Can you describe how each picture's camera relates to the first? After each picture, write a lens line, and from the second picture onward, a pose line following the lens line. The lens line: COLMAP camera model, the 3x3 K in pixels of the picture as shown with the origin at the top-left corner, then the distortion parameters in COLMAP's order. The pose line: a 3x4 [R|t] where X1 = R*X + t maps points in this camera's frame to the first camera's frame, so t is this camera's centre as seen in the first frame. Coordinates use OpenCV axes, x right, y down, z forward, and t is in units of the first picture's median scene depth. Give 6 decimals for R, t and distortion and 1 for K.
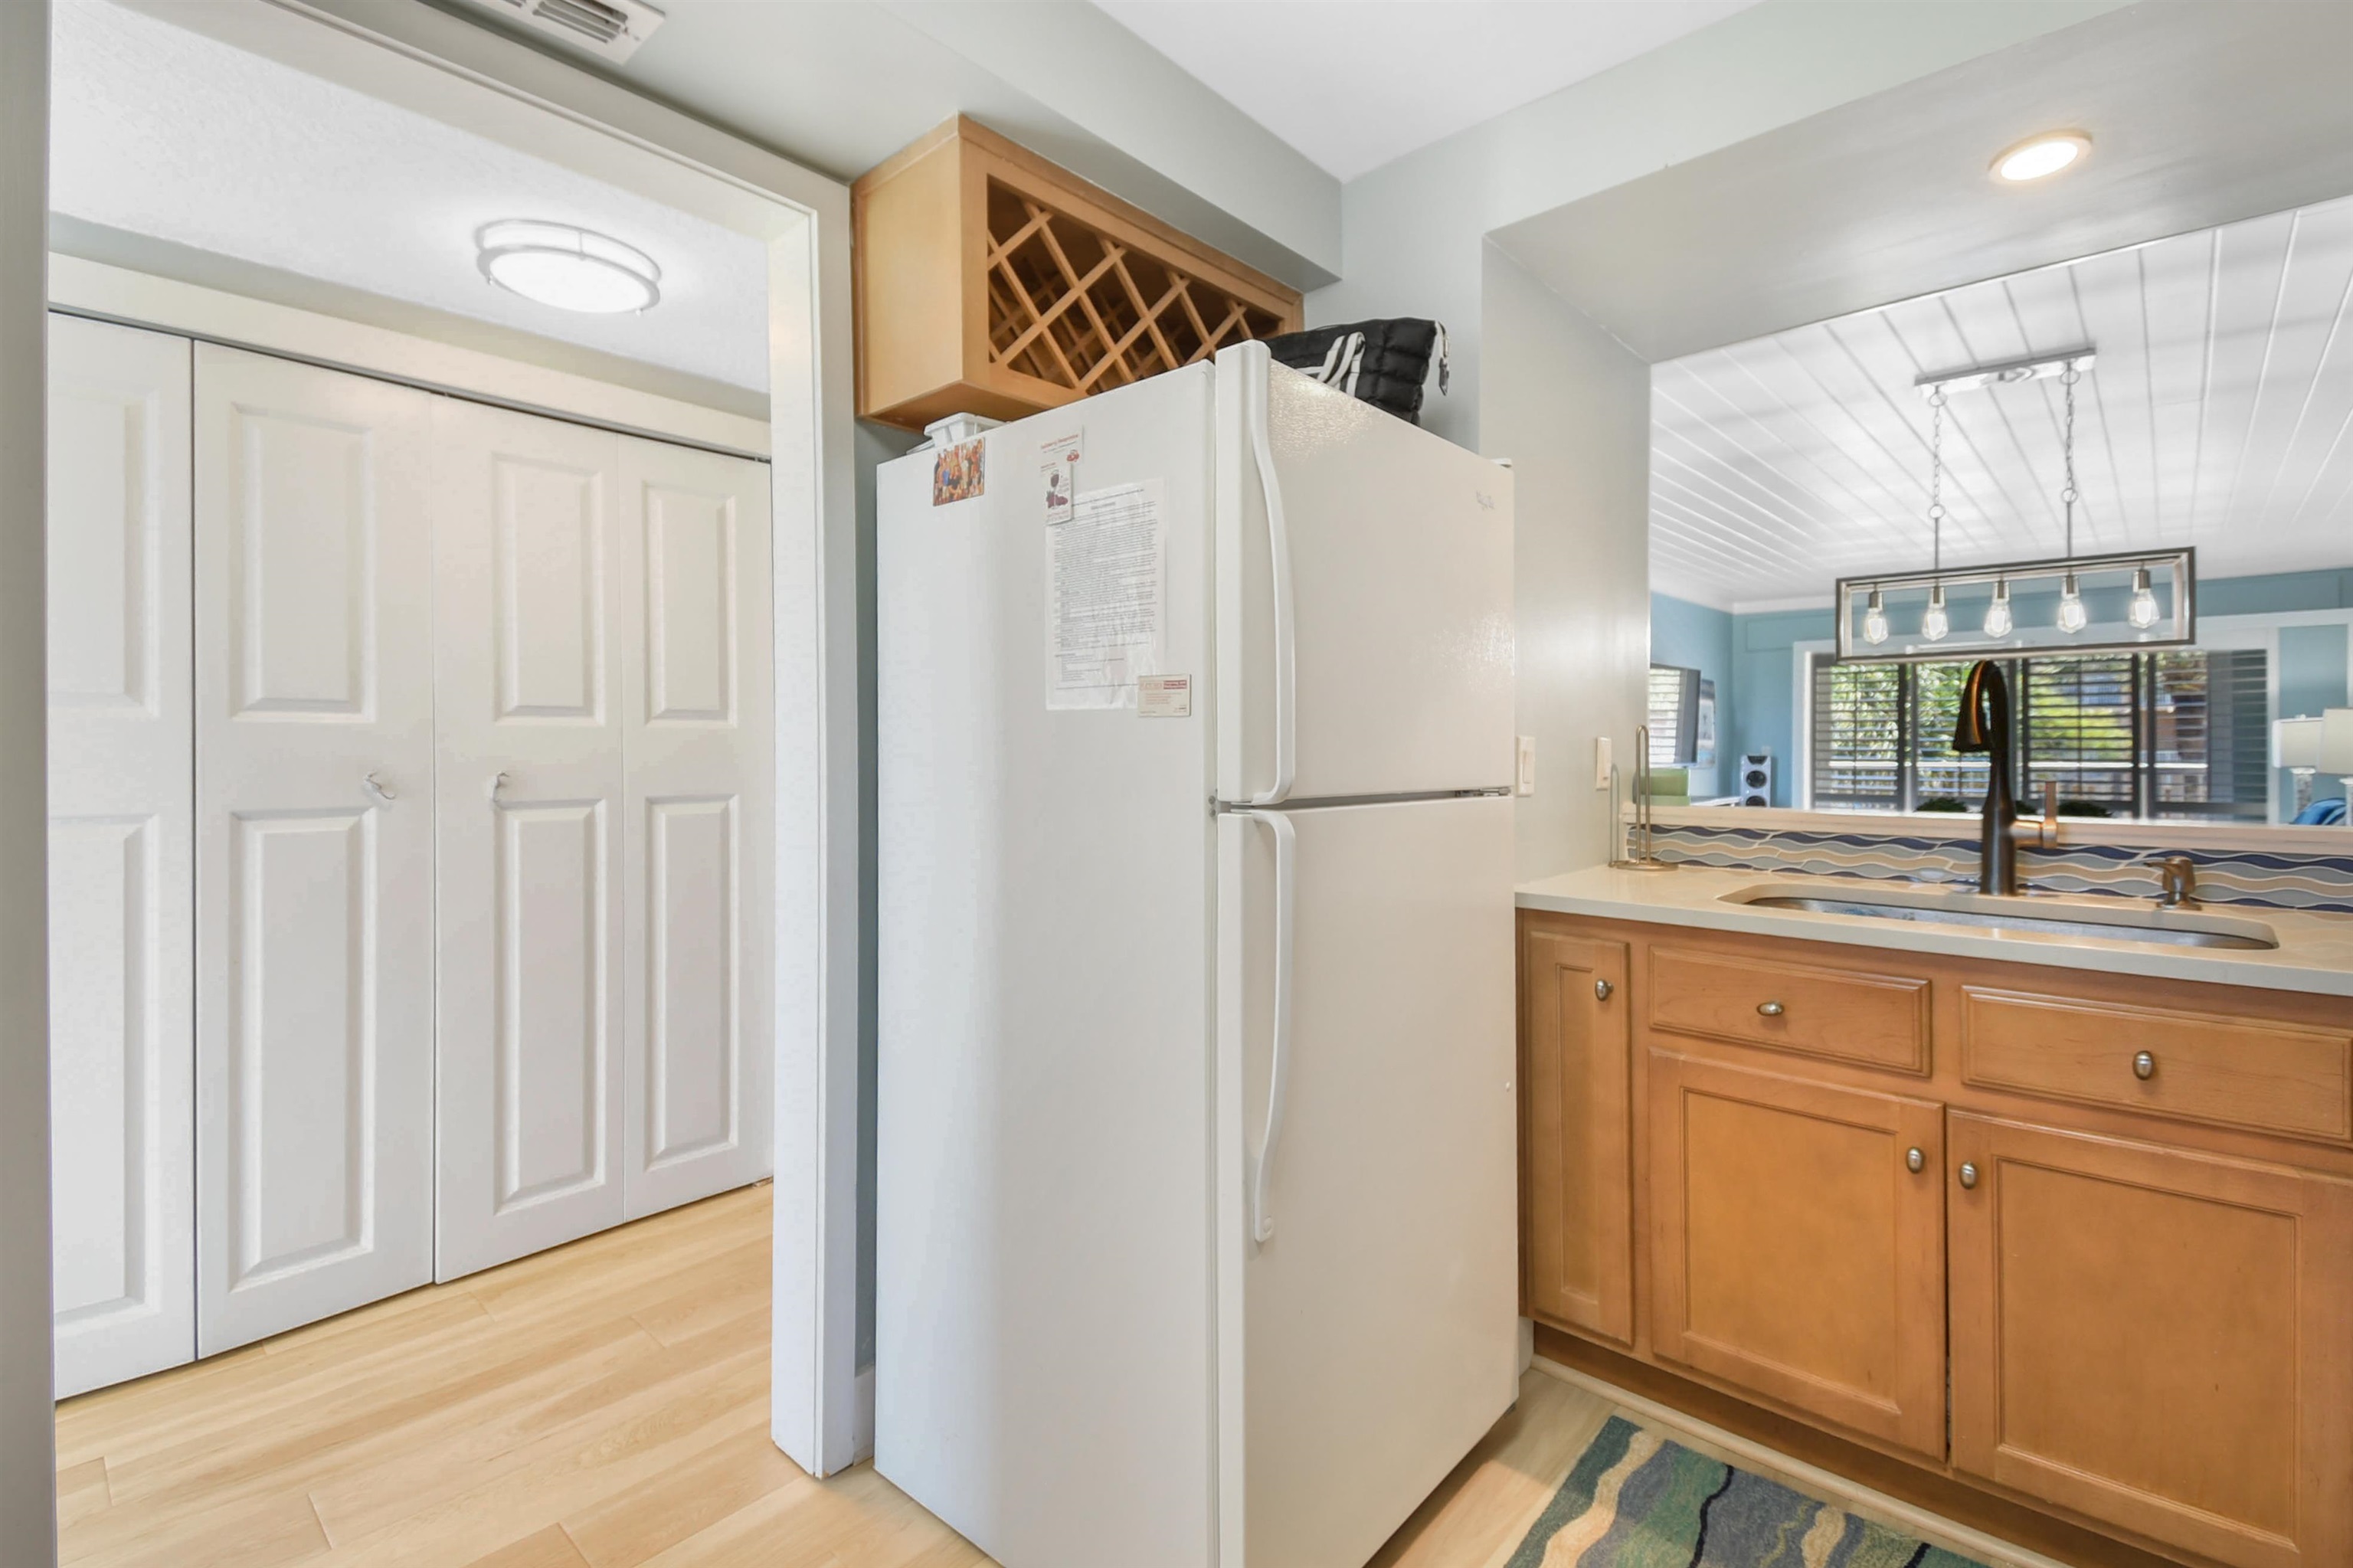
lens RADIAL K [[1060.3, 0, 1176.0], [0, 1060.3, 747.2], [0, 0, 1]] dist [0.038029, -0.017993]
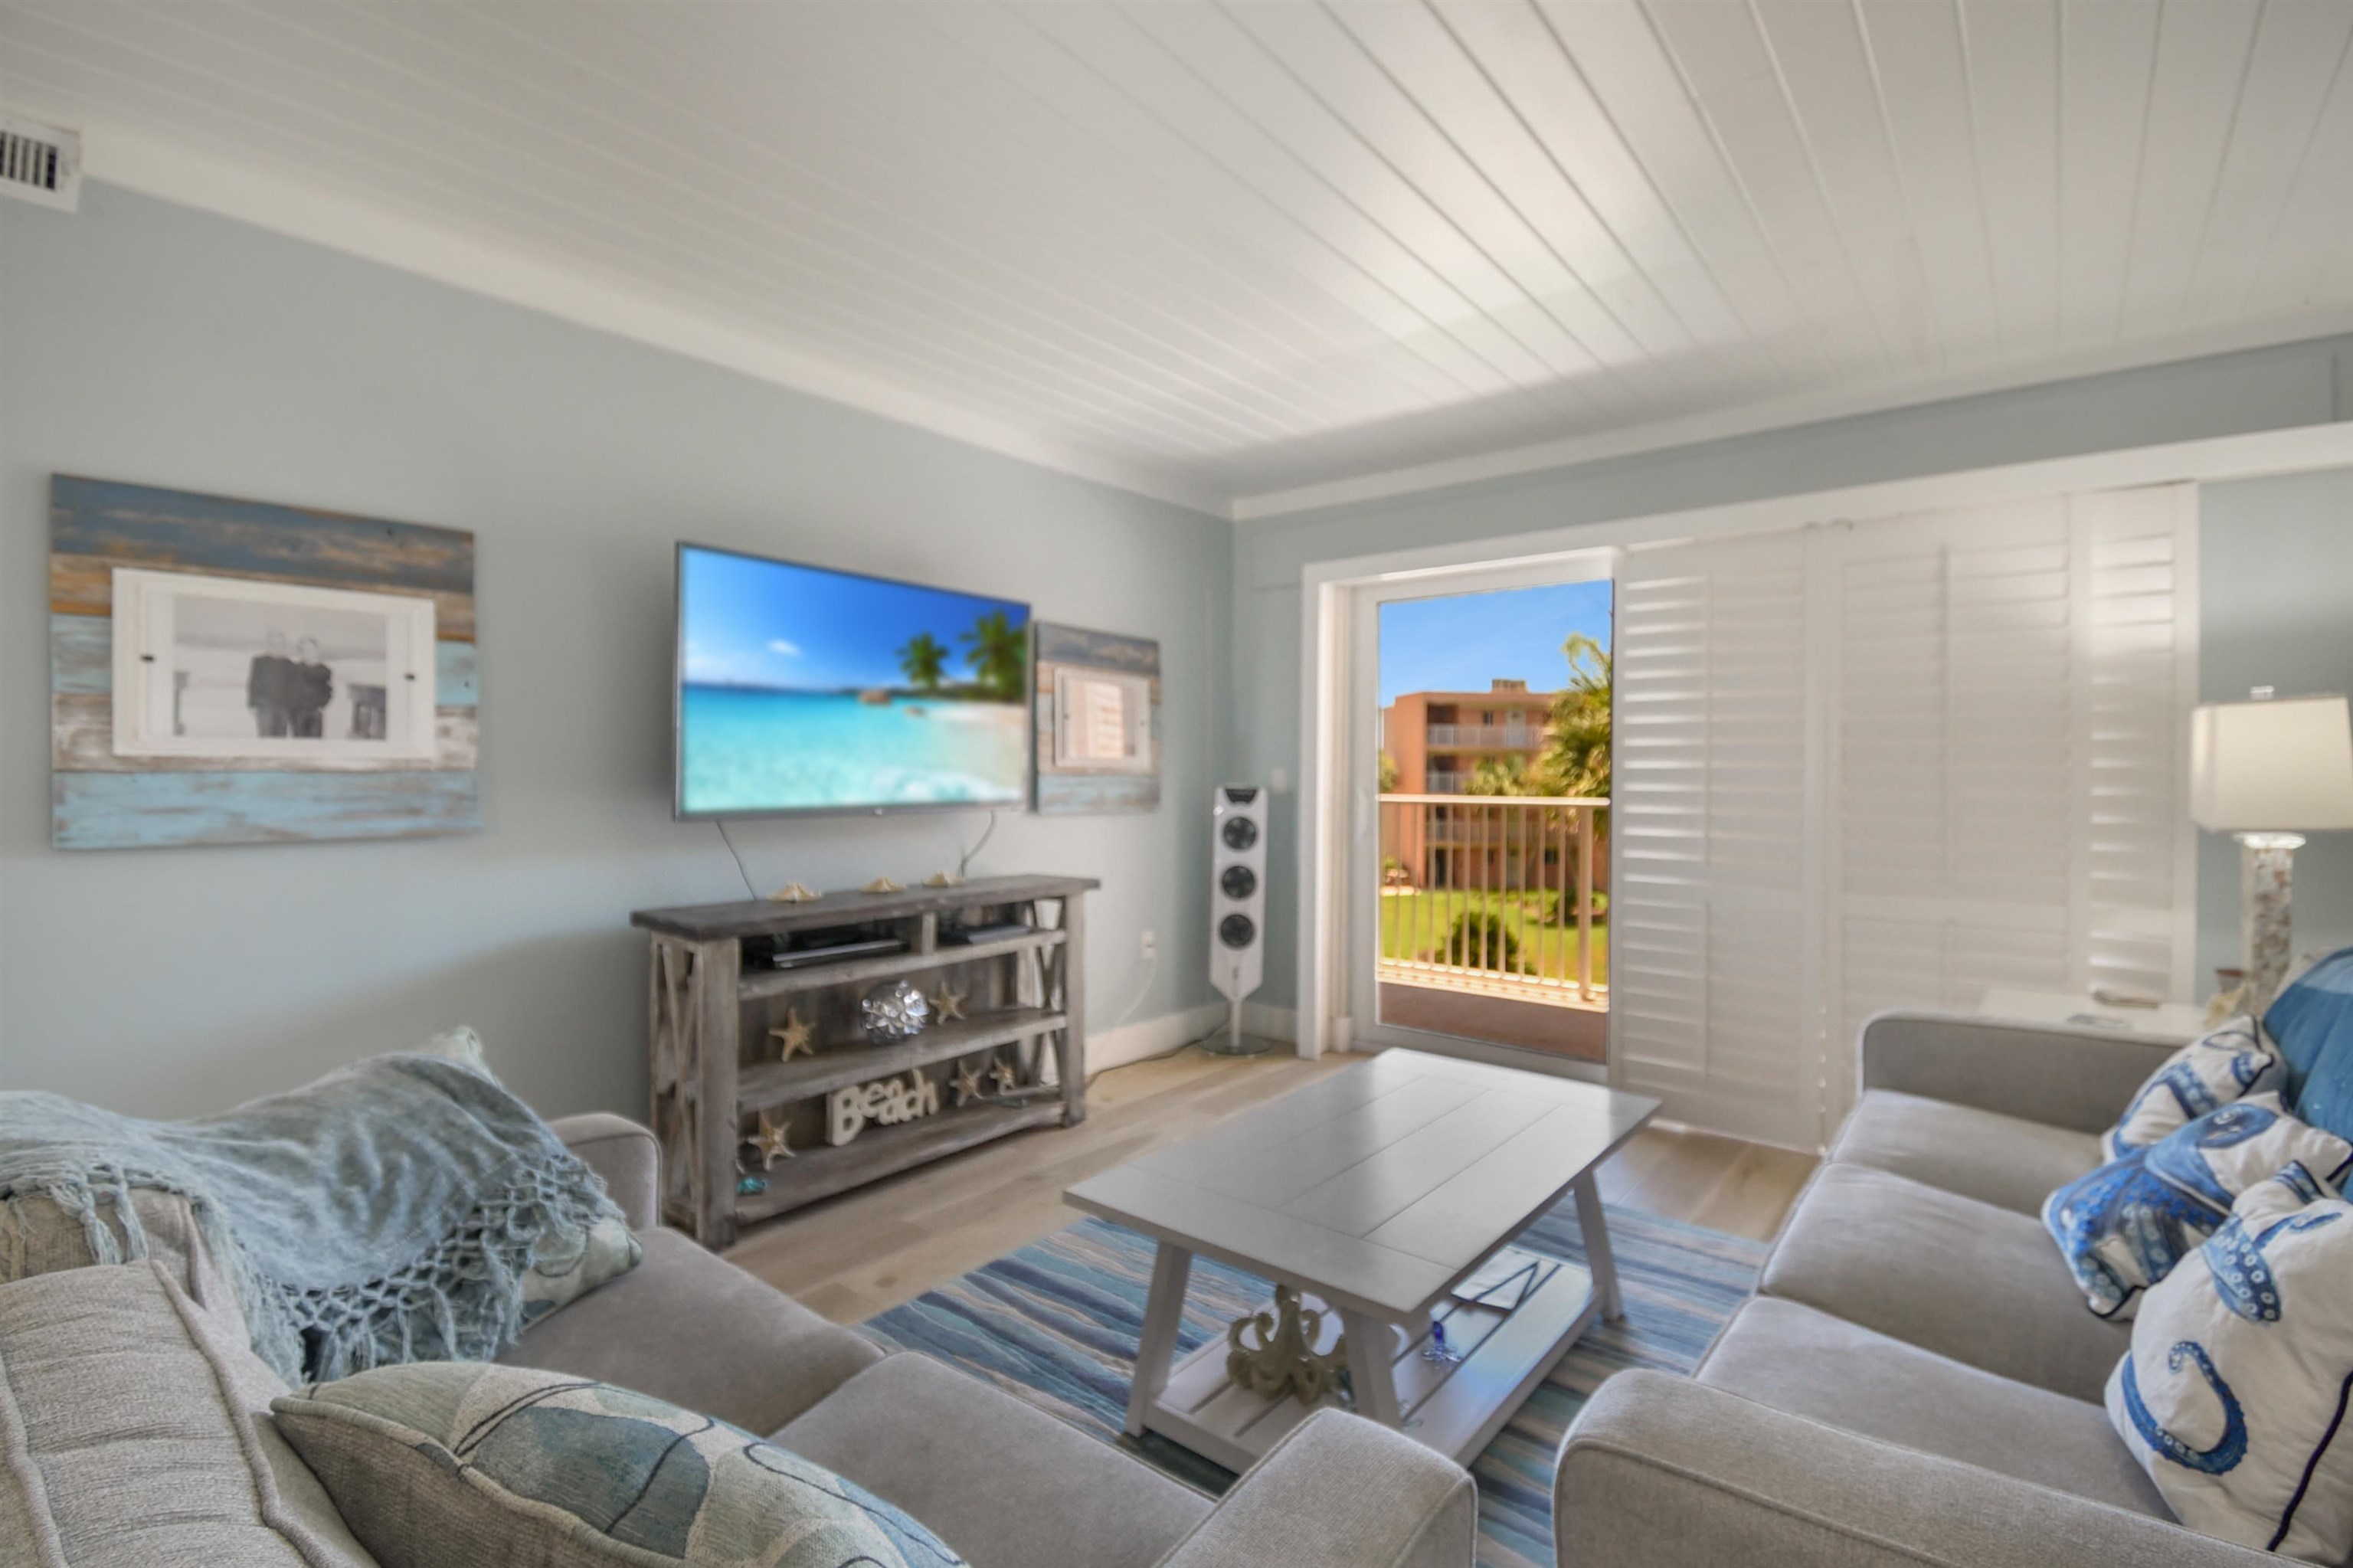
lens RADIAL K [[1033.6, 0, 1176.5], [0, 1033.6, 784.0], [0, 0, 1]] dist [-0.046142, -0.000084]
pose [[0.998380, 0.000279, 0.056893, 0.483483], [-0.000814, 0.999956, 0.009376, 0.001387], [-0.056887, -0.009408, 0.998336, 0.506844]]
